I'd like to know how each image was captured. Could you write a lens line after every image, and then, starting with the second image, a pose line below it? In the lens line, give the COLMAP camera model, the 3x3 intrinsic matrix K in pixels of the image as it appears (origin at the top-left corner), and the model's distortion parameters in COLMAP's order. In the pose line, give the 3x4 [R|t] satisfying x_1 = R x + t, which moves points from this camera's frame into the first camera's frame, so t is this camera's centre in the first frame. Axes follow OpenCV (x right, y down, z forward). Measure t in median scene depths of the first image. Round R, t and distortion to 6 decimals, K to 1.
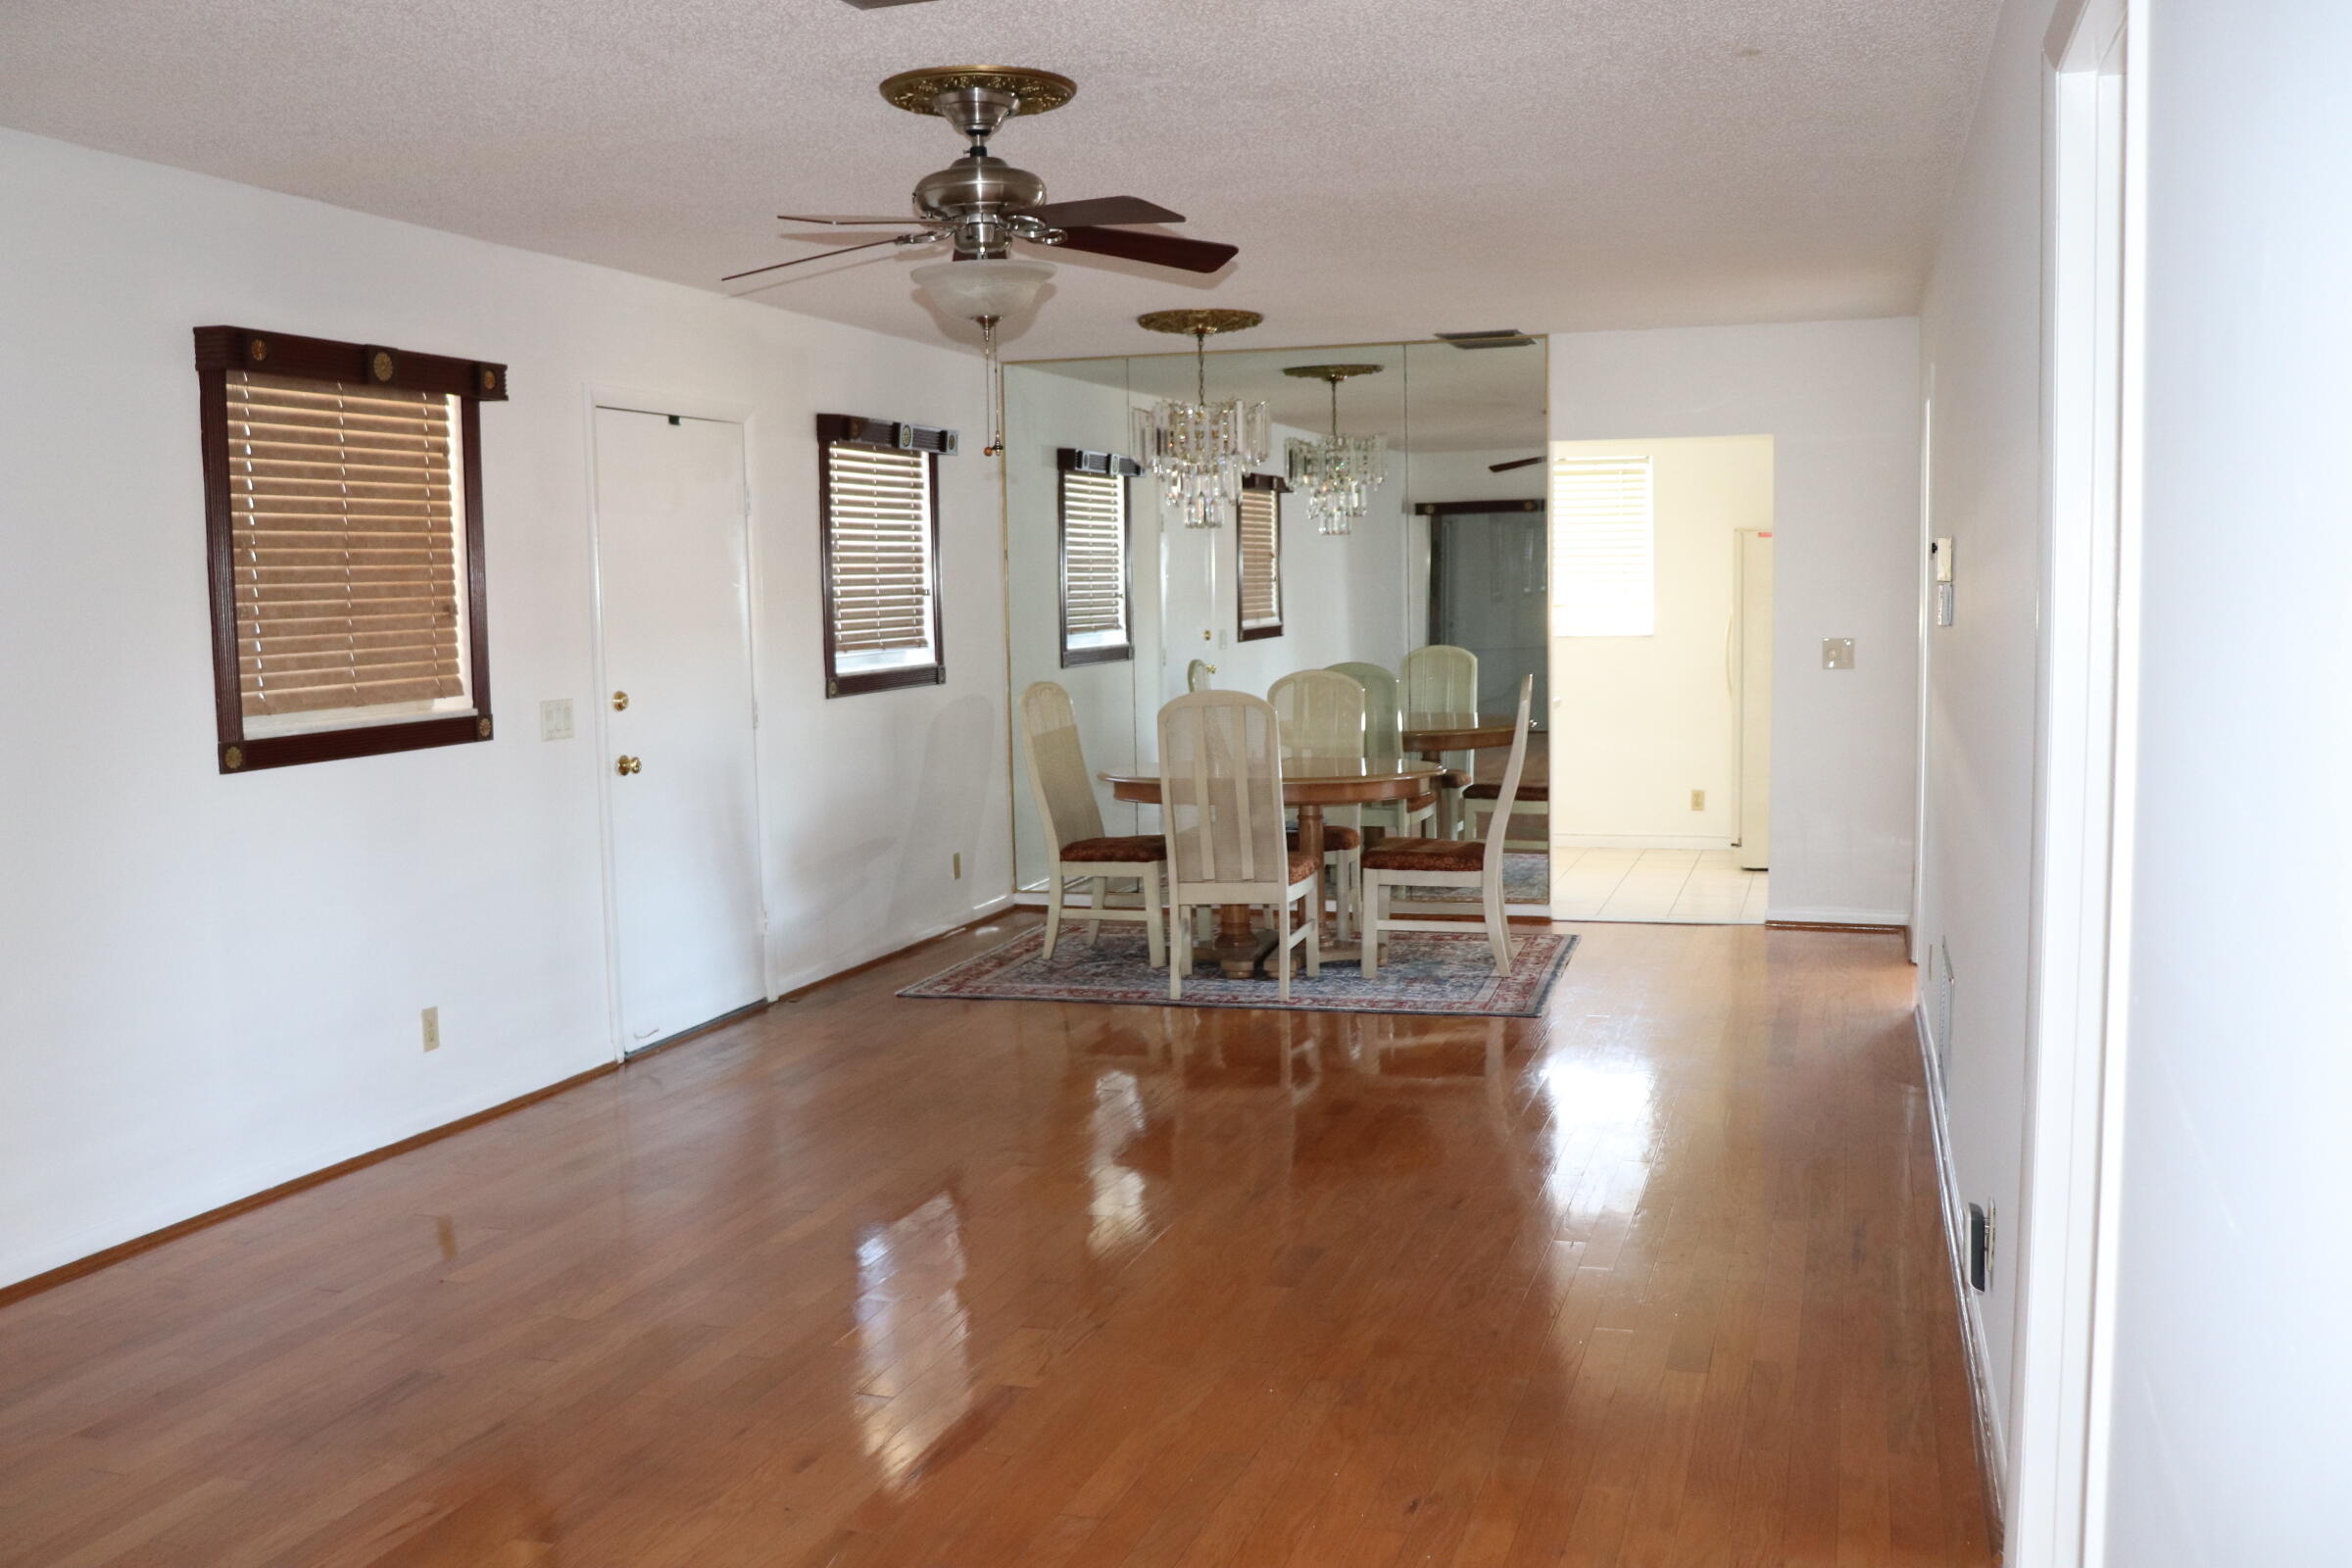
lens RADIAL K [[2194.2, 0, 1175.4], [0, 2194.2, 779.2], [0, 0, 1]] dist [-0.097540, 0.000000]
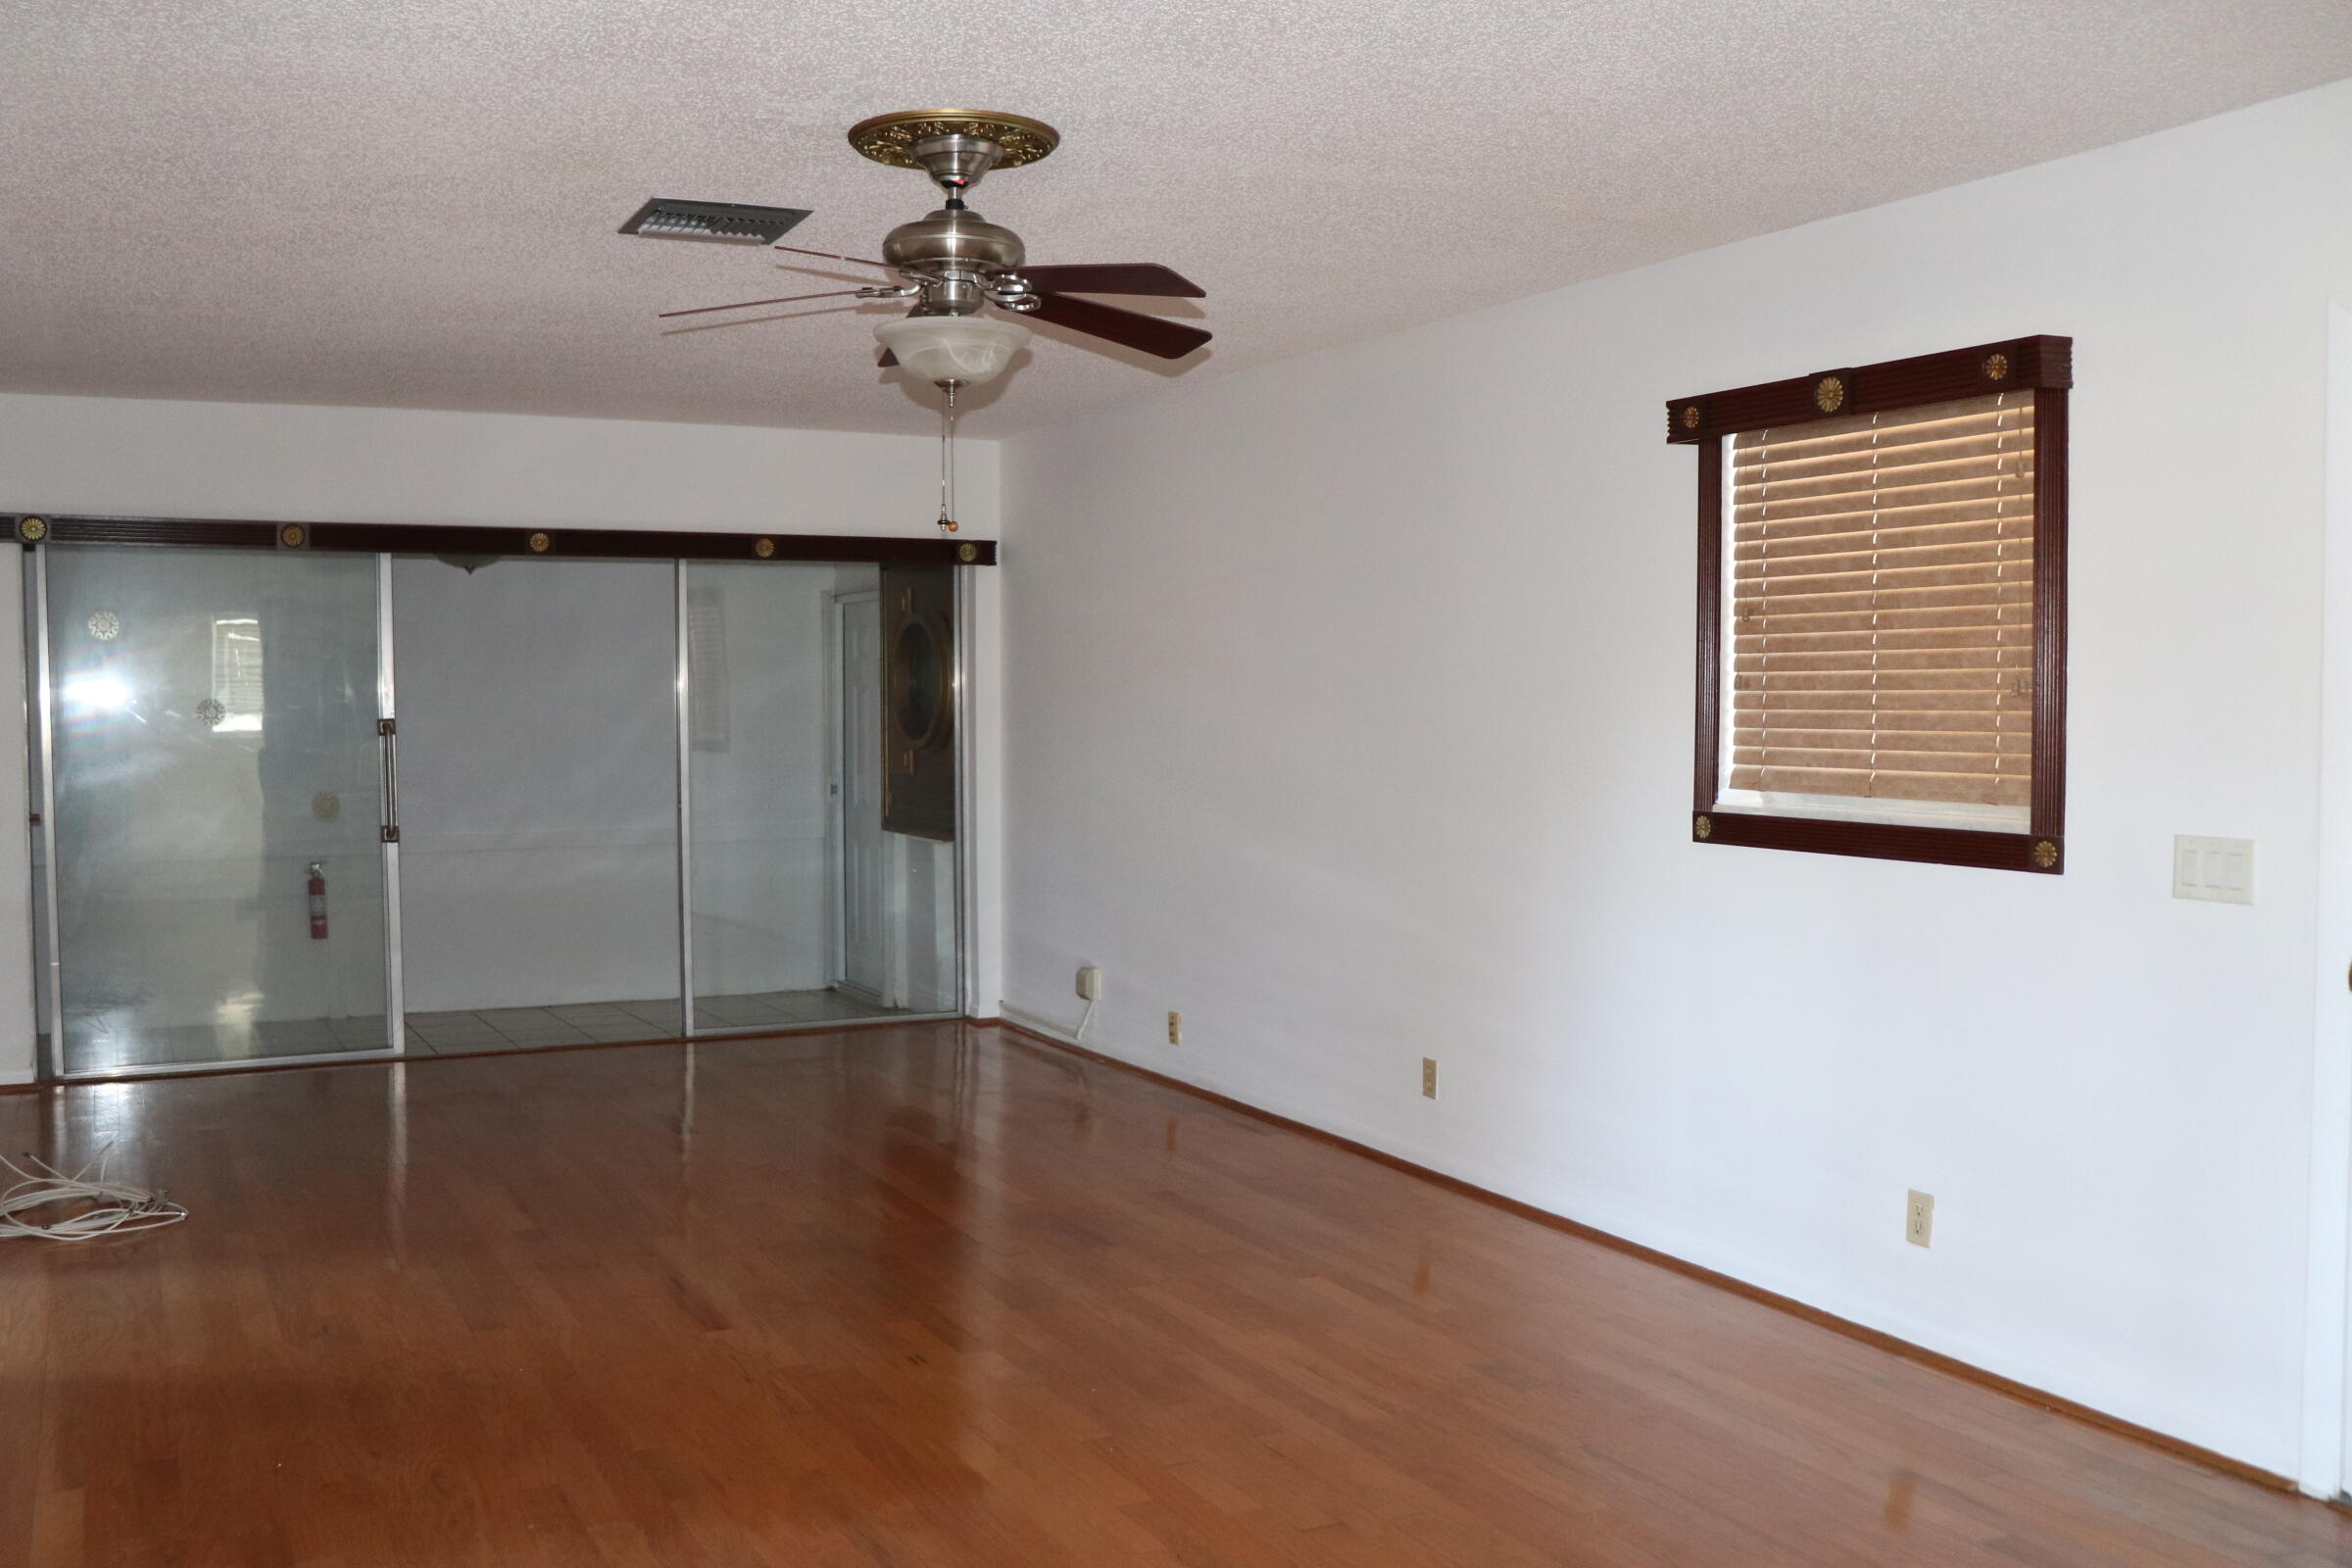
lens RADIAL K [[2194.2, 0, 1172.4], [0, 2194.2, 783.8], [0, 0, 1]] dist [-0.097540, 0.000000]
pose [[-0.719714, 0.052983, -0.692246, 0.403824], [-0.043433, 0.991695, 0.121058, -0.130080], [0.692911, 0.117193, -0.711435, 1.420049]]
